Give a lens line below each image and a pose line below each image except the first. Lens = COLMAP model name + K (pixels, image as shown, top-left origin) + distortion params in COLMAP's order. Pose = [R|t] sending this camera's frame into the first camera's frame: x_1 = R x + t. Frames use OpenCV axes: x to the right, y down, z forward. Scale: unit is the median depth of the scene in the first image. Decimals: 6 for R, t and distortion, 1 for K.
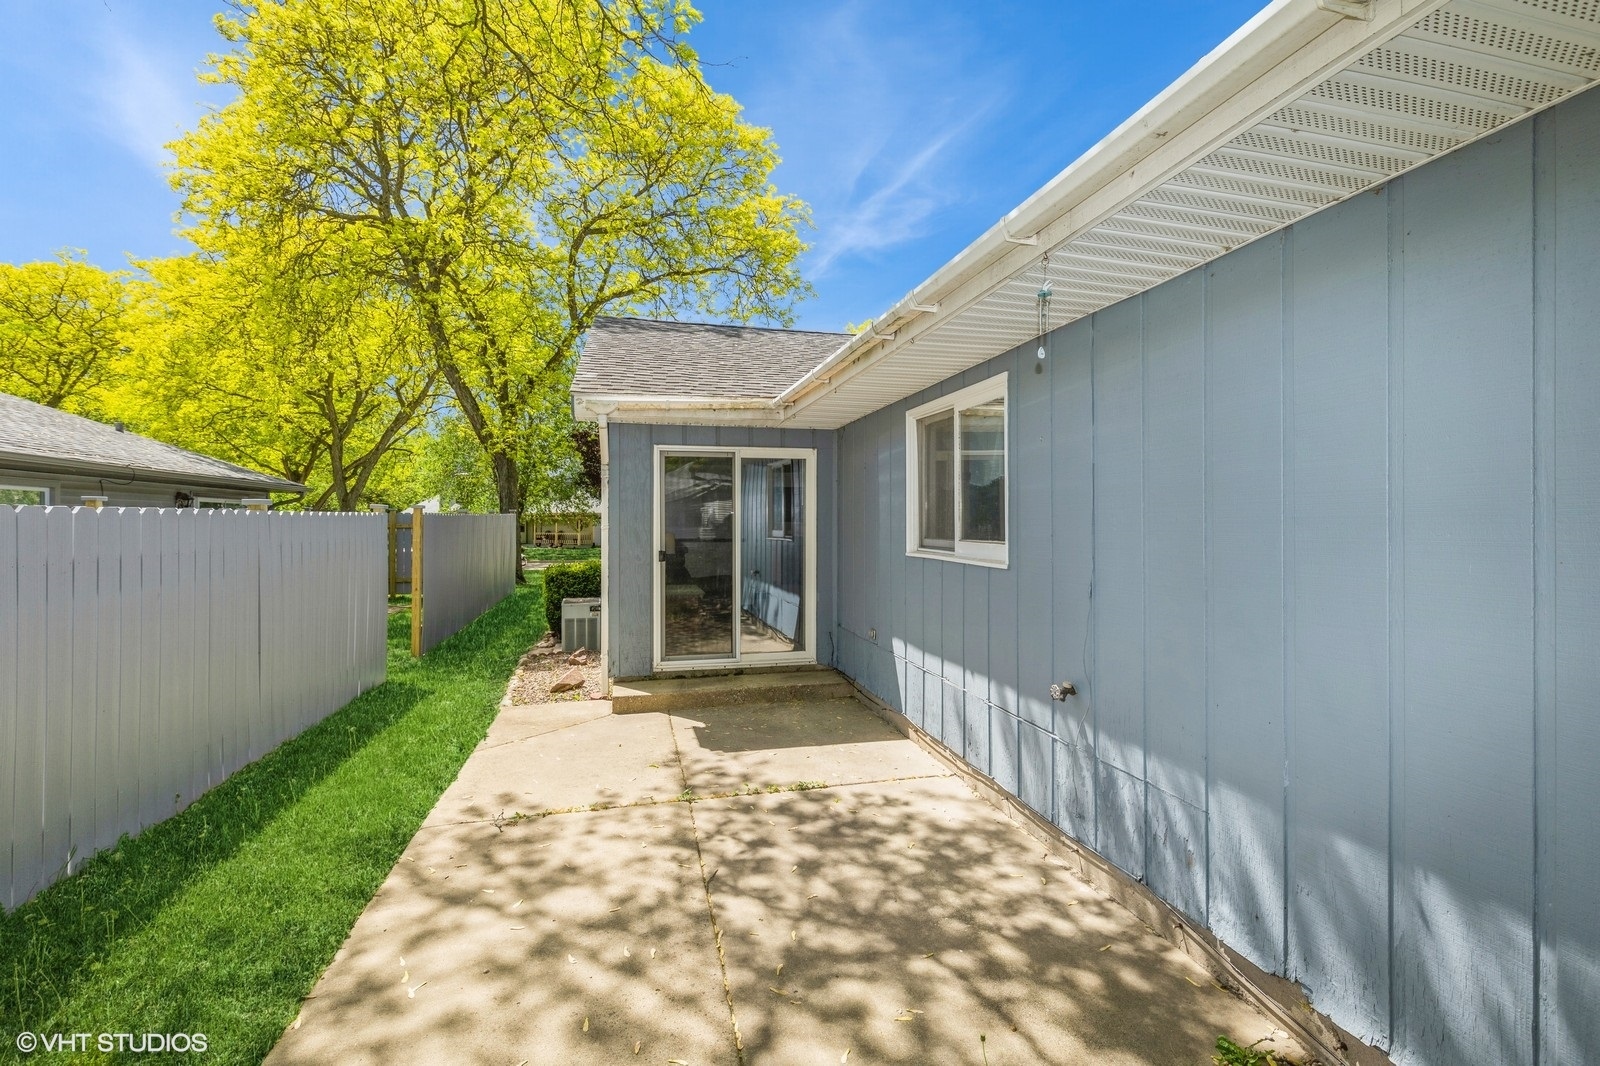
lens RADIAL K [[712.5, 0, 800.1], [0, 712.5, 518.9], [0, 0, 1]] dist [0.000685, -0.000052]
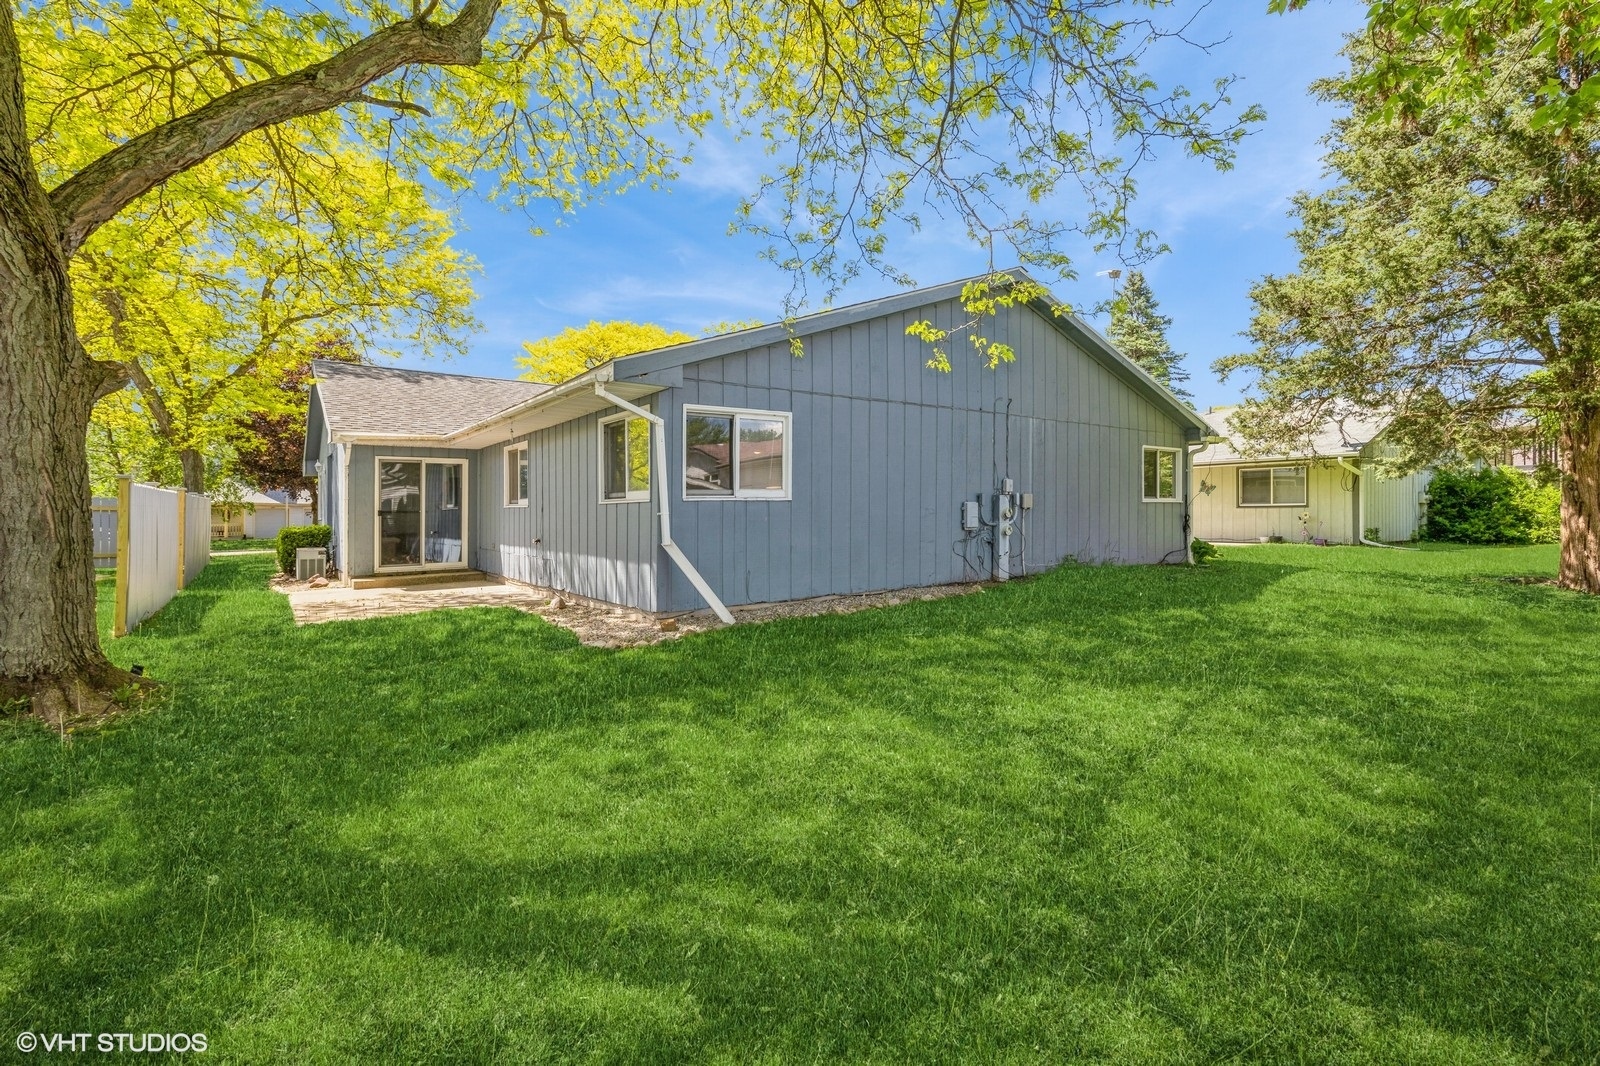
lens RADIAL K [[712.5, 0, 800.1], [0, 712.5, 518.9], [0, 0, 1]] dist [0.000685, -0.000052]
pose [[0.918124, -0.005449, 0.396255, 0.084390], [0.002654, 0.999968, 0.007603, 0.054072], [-0.396284, -0.005929, 0.918109, -1.189387]]
